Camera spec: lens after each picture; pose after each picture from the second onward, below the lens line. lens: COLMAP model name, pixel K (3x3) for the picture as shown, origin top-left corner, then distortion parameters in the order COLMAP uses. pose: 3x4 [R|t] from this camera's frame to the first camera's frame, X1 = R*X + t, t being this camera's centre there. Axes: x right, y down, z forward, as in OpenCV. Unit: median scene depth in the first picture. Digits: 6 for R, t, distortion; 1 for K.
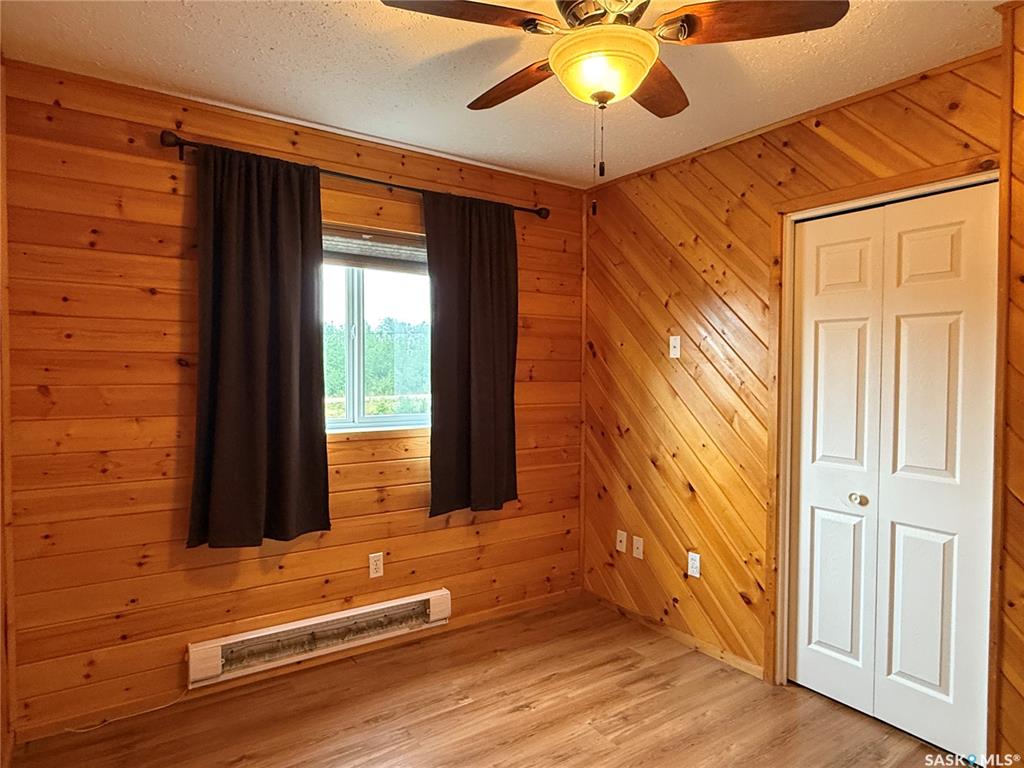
lens RADIAL K [[611.4, 0, 510.2], [0, 611.4, 384.9], [0, 0, 1]] dist [0.002298, 0.004302]
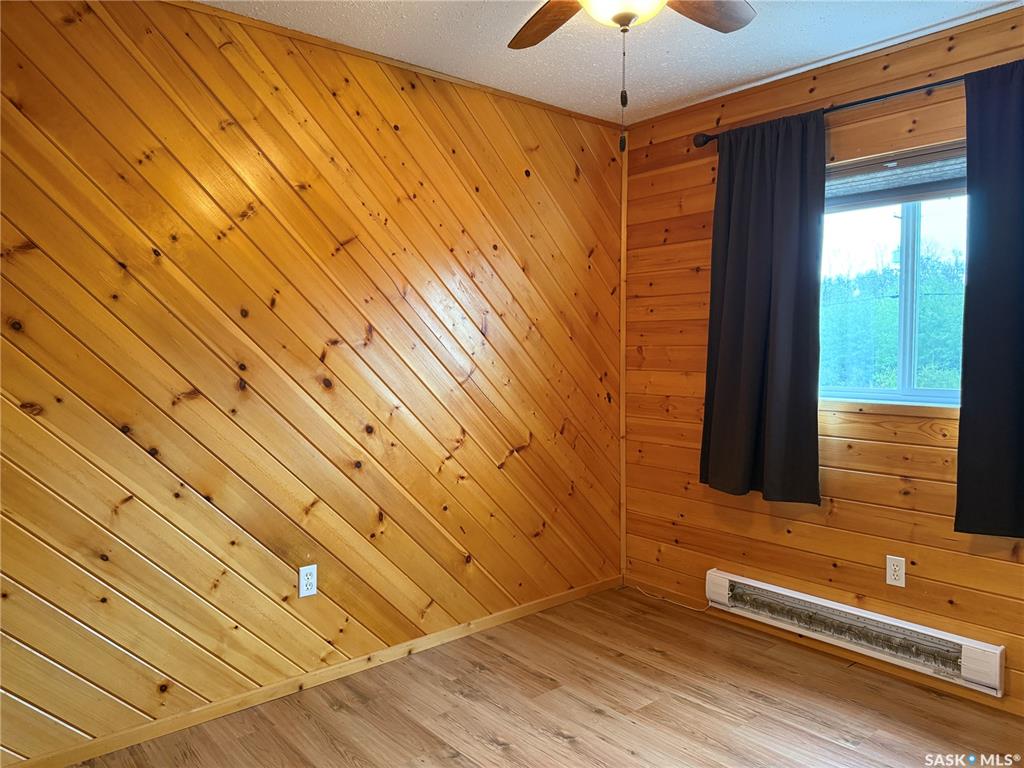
lens RADIAL K [[719.1, 0, 509.9], [0, 719.1, 384.5], [0, 0, 1]] dist [0.031313, -0.030130]
pose [[0.110843, 0.048052, -0.992676, 0.744979], [-0.018118, 0.998762, 0.046324, 0.015038], [0.993673, 0.012851, 0.111576, 0.431527]]
